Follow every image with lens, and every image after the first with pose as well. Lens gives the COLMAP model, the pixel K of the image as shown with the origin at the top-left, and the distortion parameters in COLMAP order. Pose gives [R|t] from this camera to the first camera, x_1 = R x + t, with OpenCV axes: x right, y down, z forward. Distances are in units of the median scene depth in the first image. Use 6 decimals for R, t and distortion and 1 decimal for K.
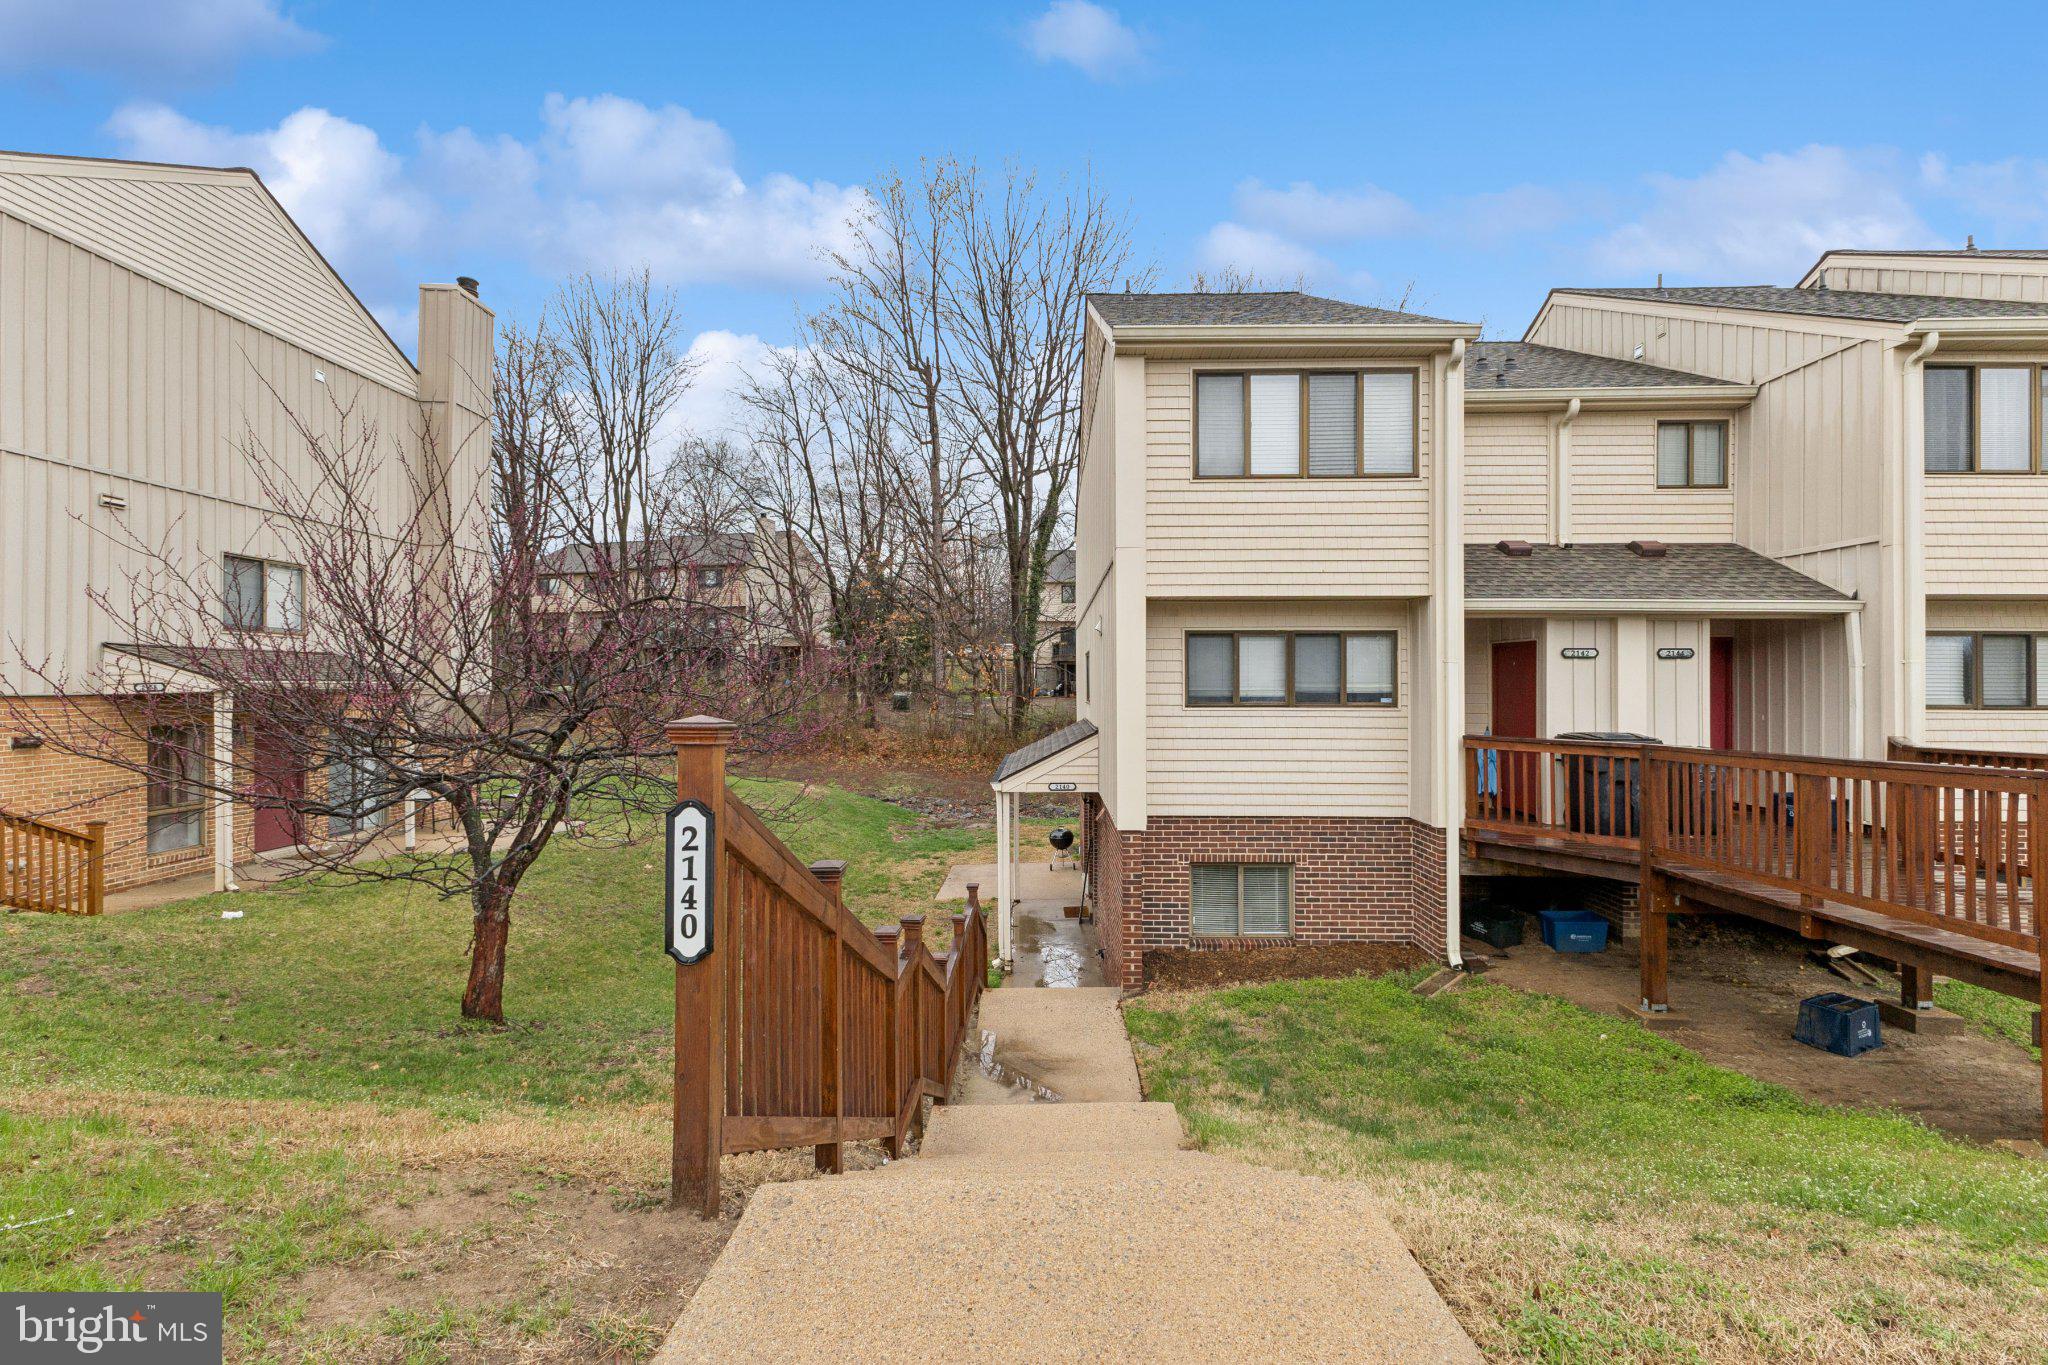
lens RADIAL K [[890.9, 0, 1029.0], [0, 890.9, 692.2], [0, 0, 1]] dist [0.009838, -0.000178]
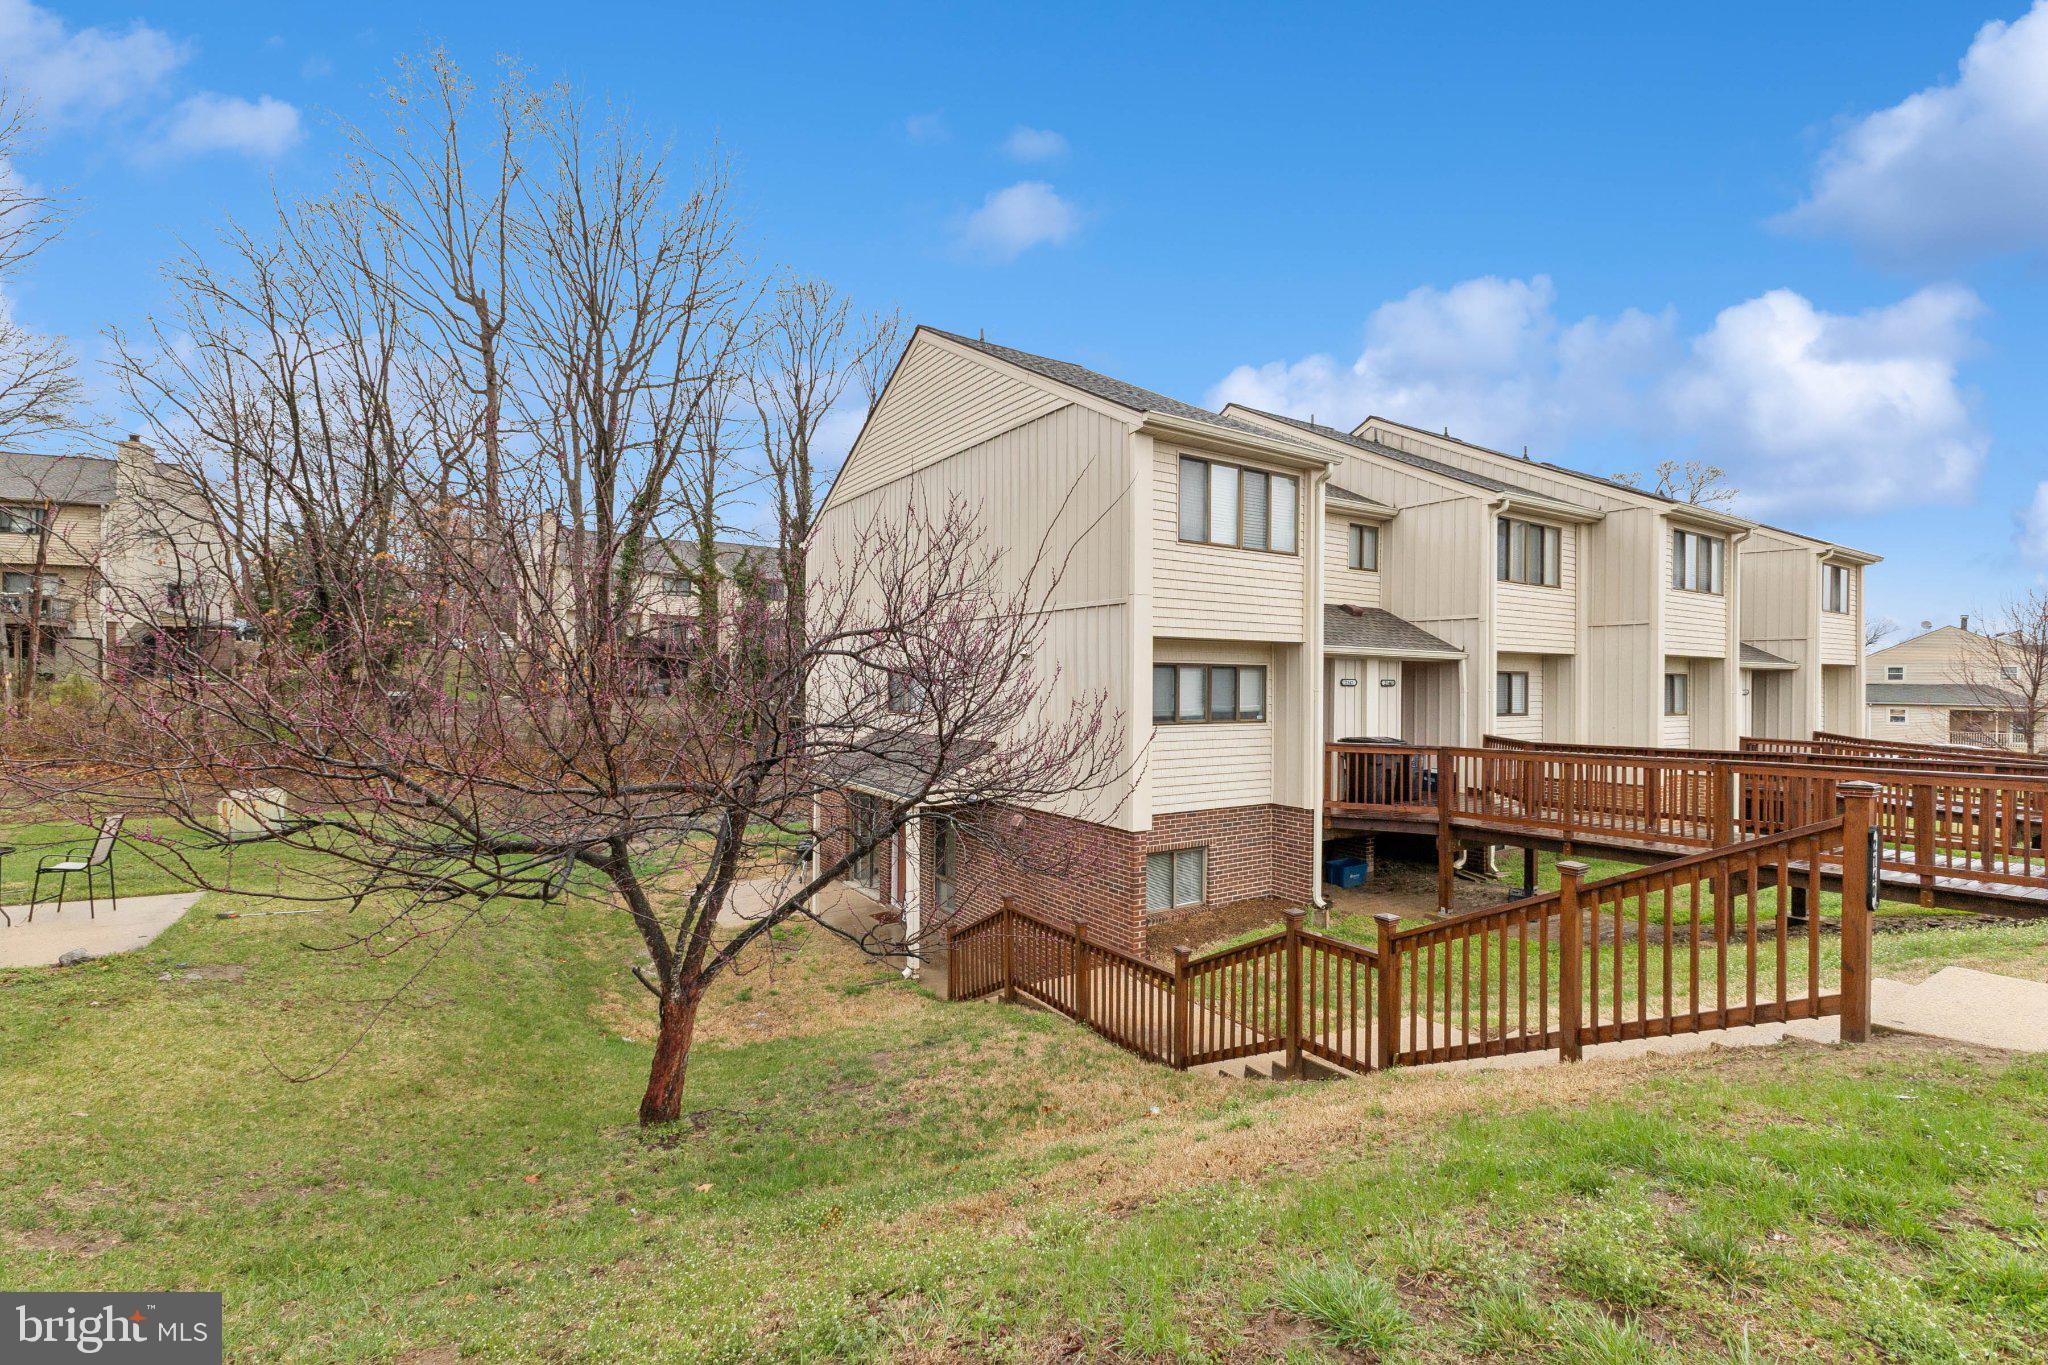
lens RADIAL K [[890.9, 0, 1029.0], [0, 890.9, 692.2], [0, 0, 1]] dist [0.009838, -0.000178]
pose [[0.821904, -0.003308, 0.569616, -0.663320], [-0.001985, 0.999960, 0.008671, -0.040526], [-0.569622, -0.008257, 0.821865, 0.101263]]
